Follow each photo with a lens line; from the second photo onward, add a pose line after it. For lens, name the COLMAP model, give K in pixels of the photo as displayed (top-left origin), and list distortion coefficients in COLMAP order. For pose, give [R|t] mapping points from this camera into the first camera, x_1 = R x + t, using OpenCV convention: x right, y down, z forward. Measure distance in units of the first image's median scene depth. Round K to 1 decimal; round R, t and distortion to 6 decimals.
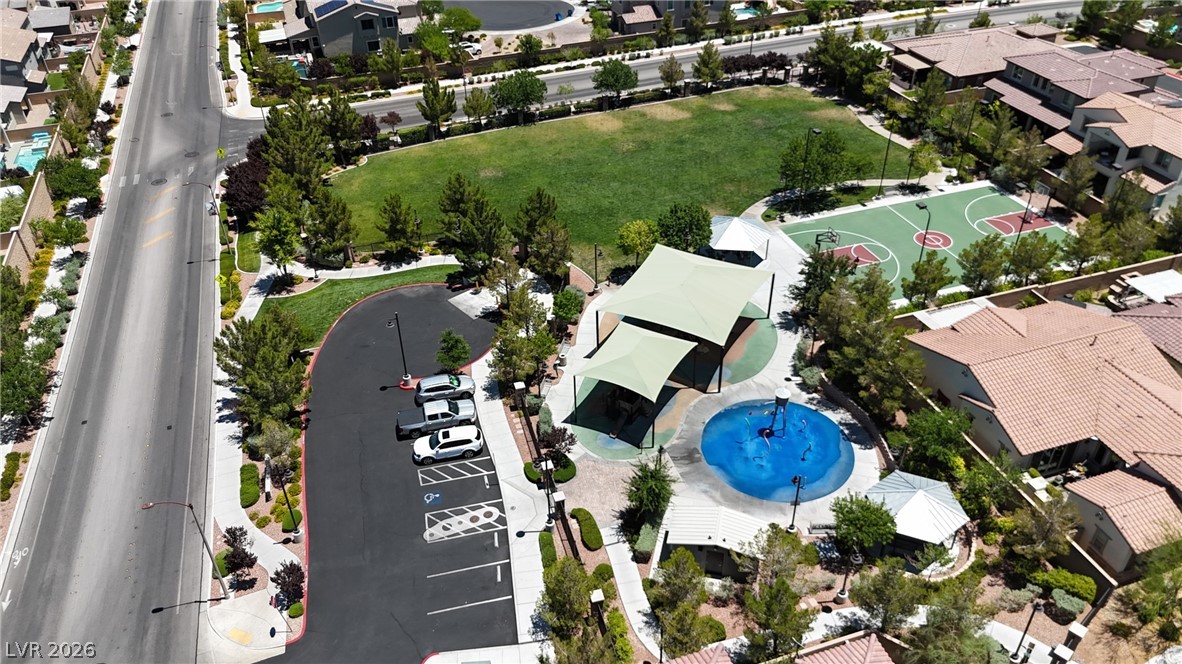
lens RADIAL K [[877.8, 0, 583.0], [0, 877.8, 330.2], [0, 0, 1]] dist [0.025687, -0.005930]
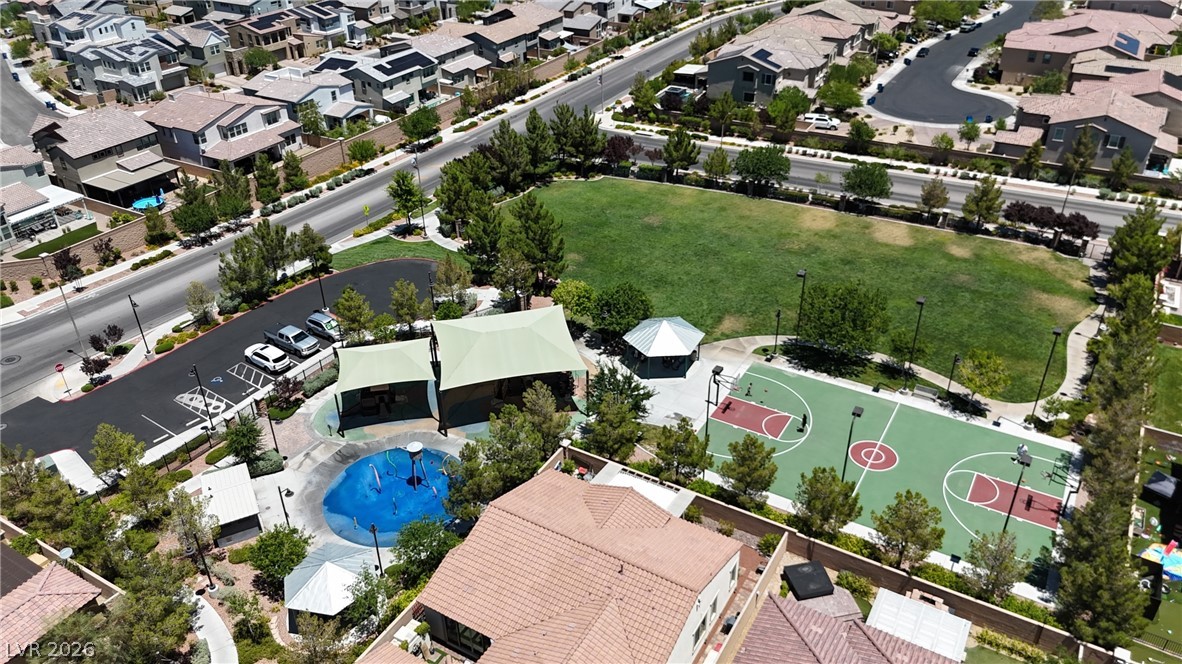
lens RADIAL K [[877.8, 0, 583.0], [0, 877.8, 330.2], [0, 0, 1]] dist [0.025687, -0.005930]
pose [[0.655286, 0.400629, -0.640388, 0.498447], [-0.436568, 0.892703, 0.111754, -0.128704], [0.616448, 0.206342, 0.759878, 0.172405]]
